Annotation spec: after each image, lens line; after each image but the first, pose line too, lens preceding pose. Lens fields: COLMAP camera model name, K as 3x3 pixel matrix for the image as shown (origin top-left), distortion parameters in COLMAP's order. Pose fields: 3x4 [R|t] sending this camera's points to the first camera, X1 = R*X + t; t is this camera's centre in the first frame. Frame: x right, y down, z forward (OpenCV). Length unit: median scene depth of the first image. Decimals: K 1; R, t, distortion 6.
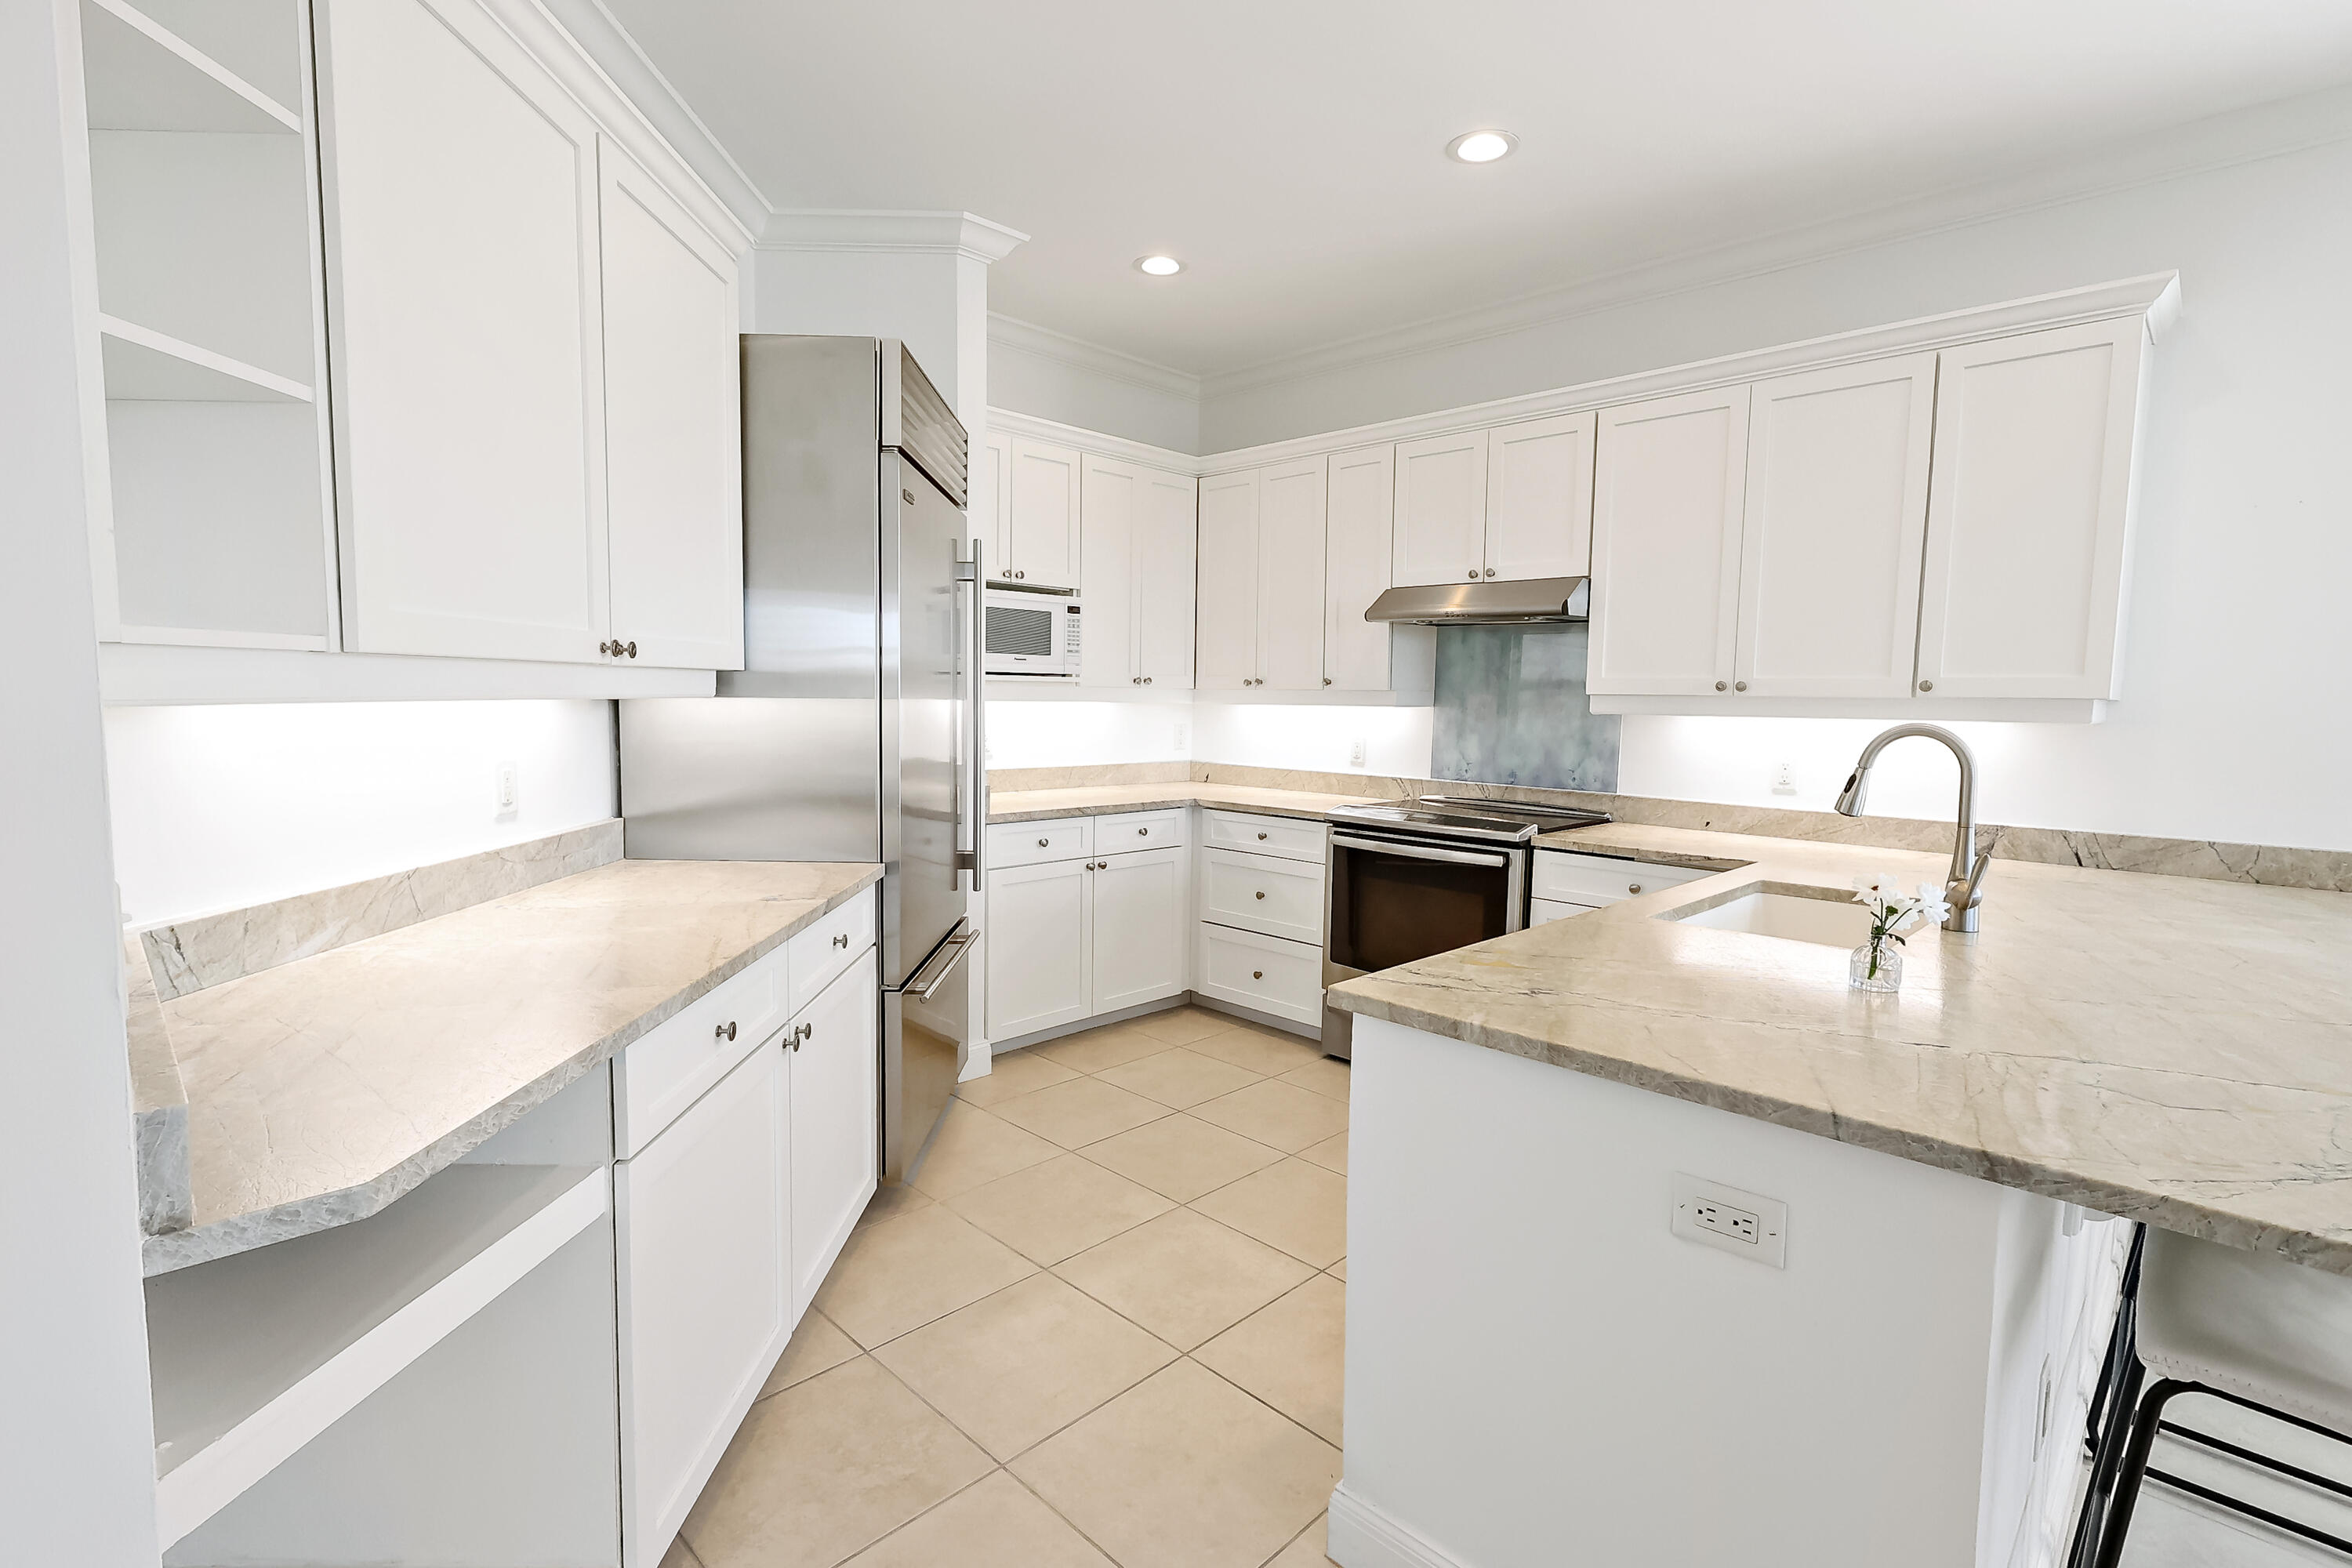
lens RADIAL K [[1092.0, 0, 1171.1], [0, 1092.0, 792.7], [0, 0, 1]] dist [0.000480, 0.000807]
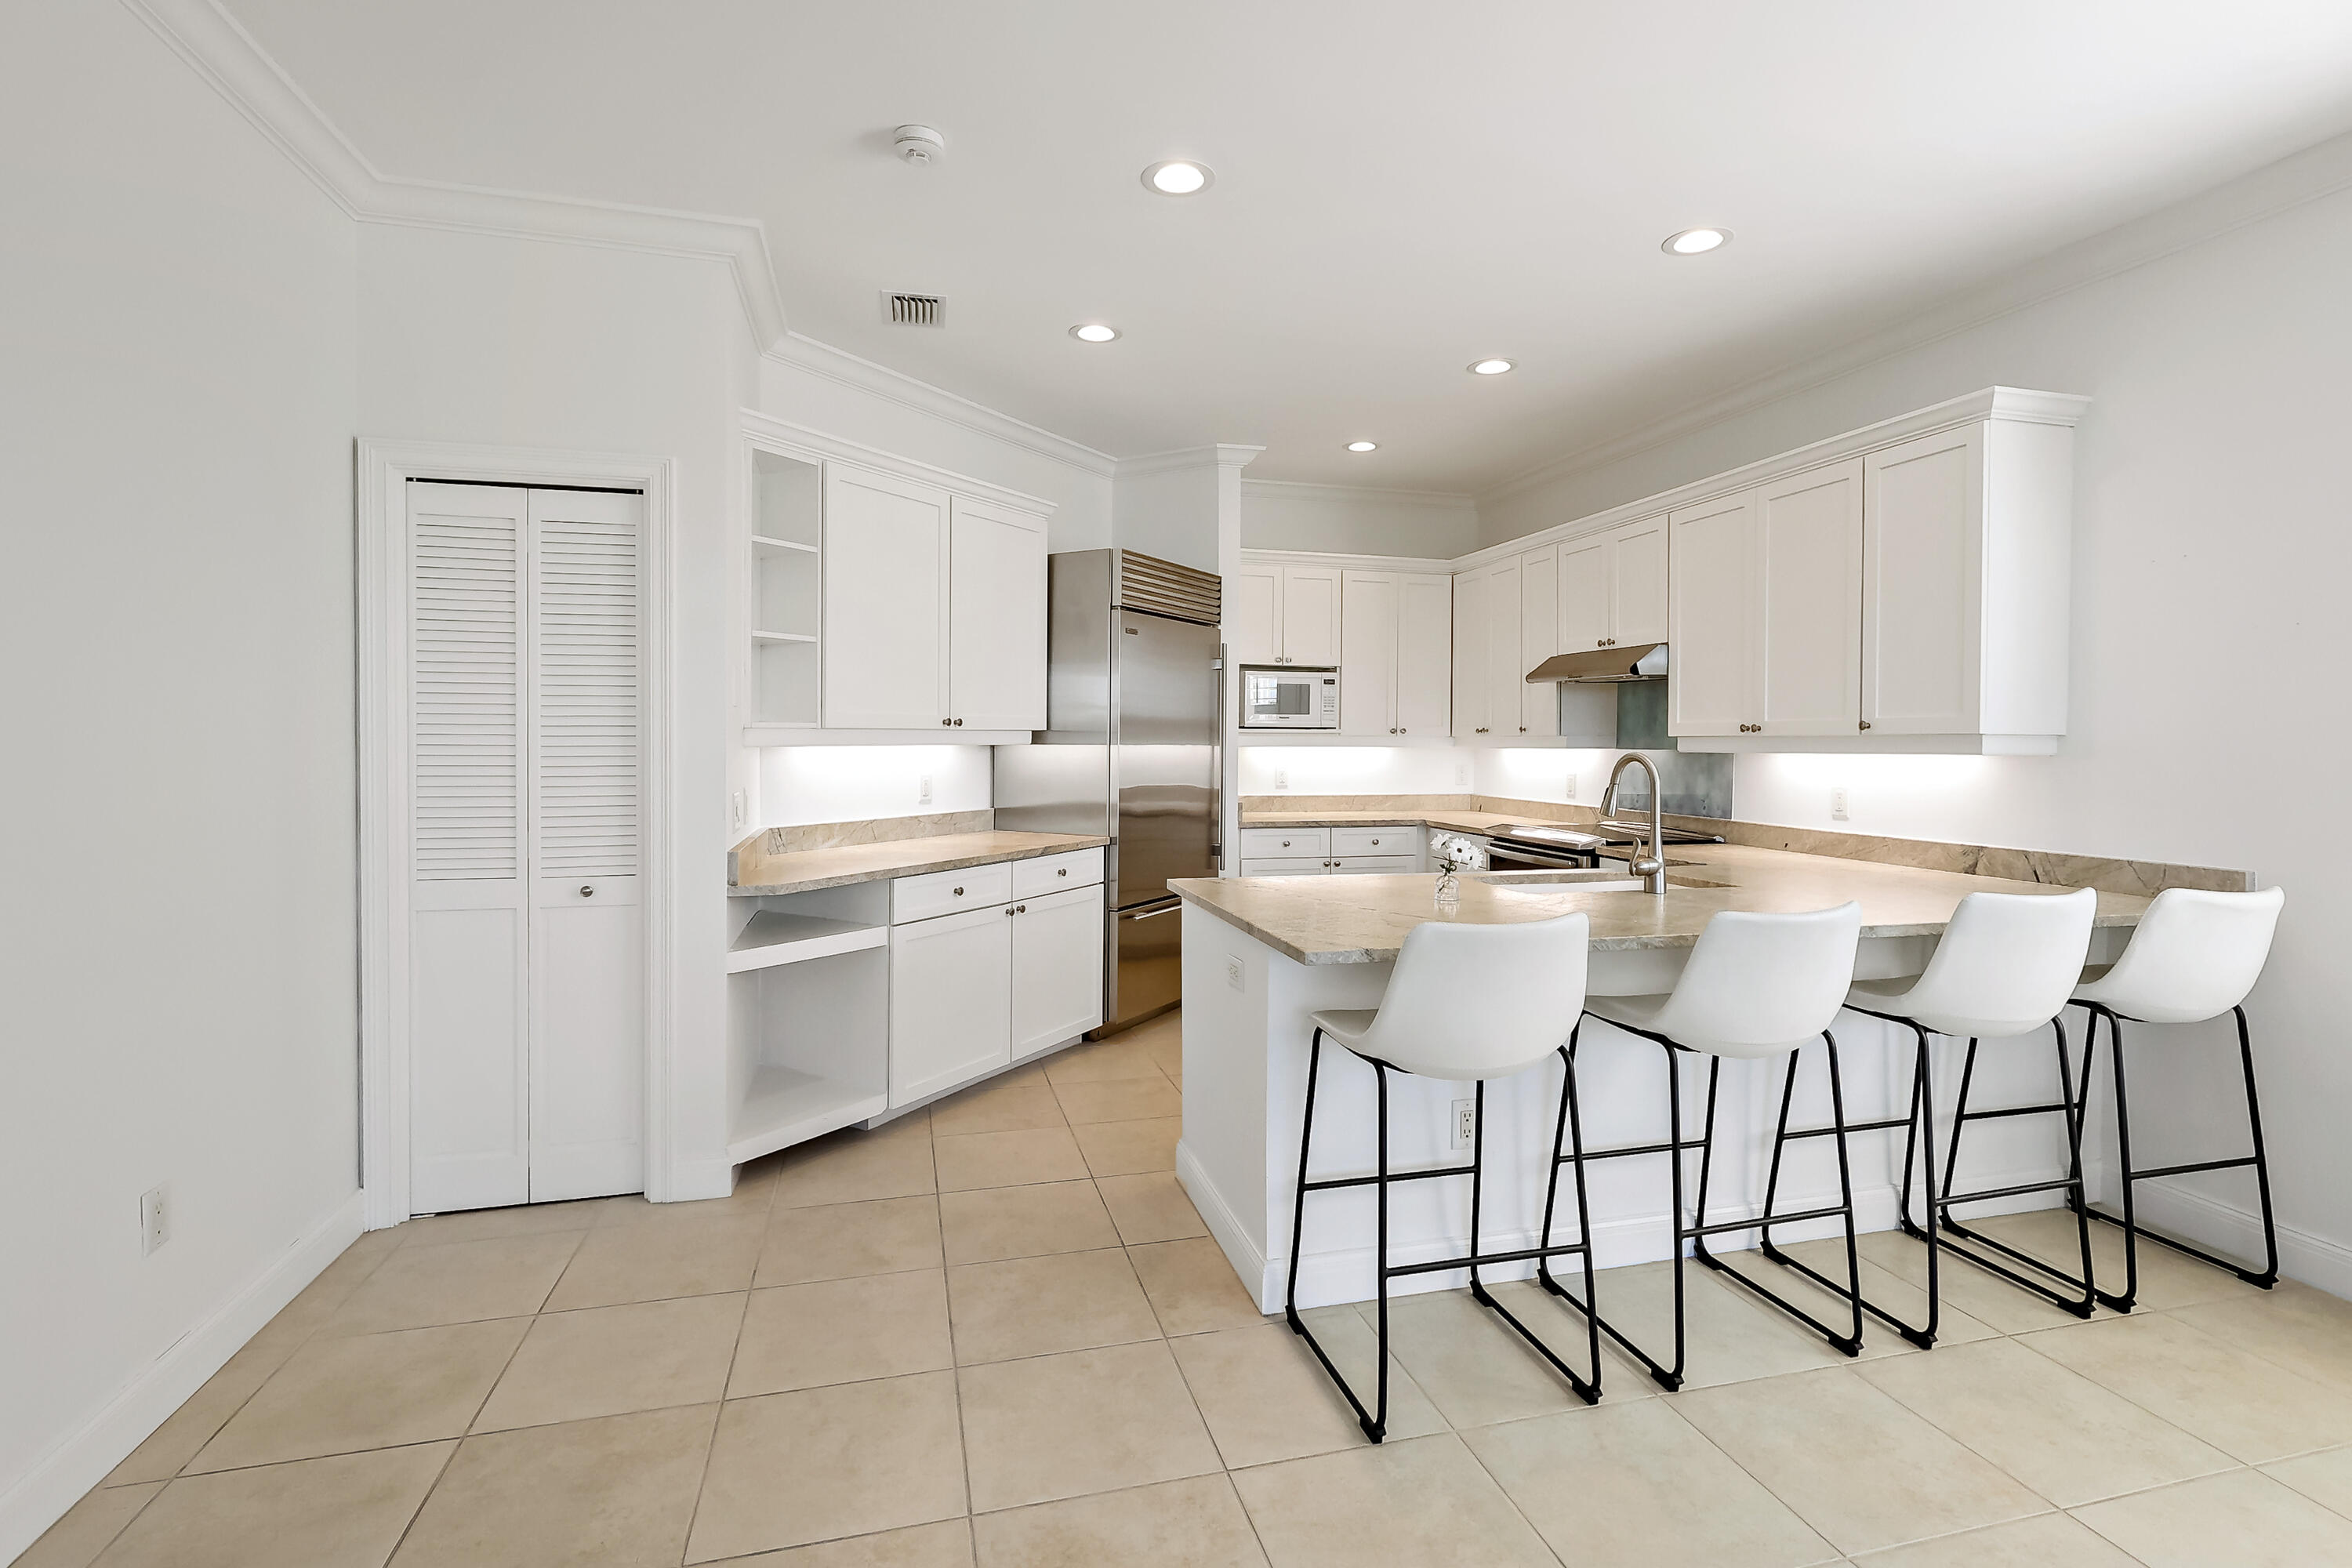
lens RADIAL K [[1087.6, 0, 1189.9], [0, 1087.6, 757.8], [0, 0, 1]] dist [0.000468, -0.000028]
pose [[0.865270, -0.004955, -0.501281, 0.540355], [-0.034797, 0.996946, -0.069918, 0.040479], [0.500096, 0.077941, 0.862455, -0.342771]]
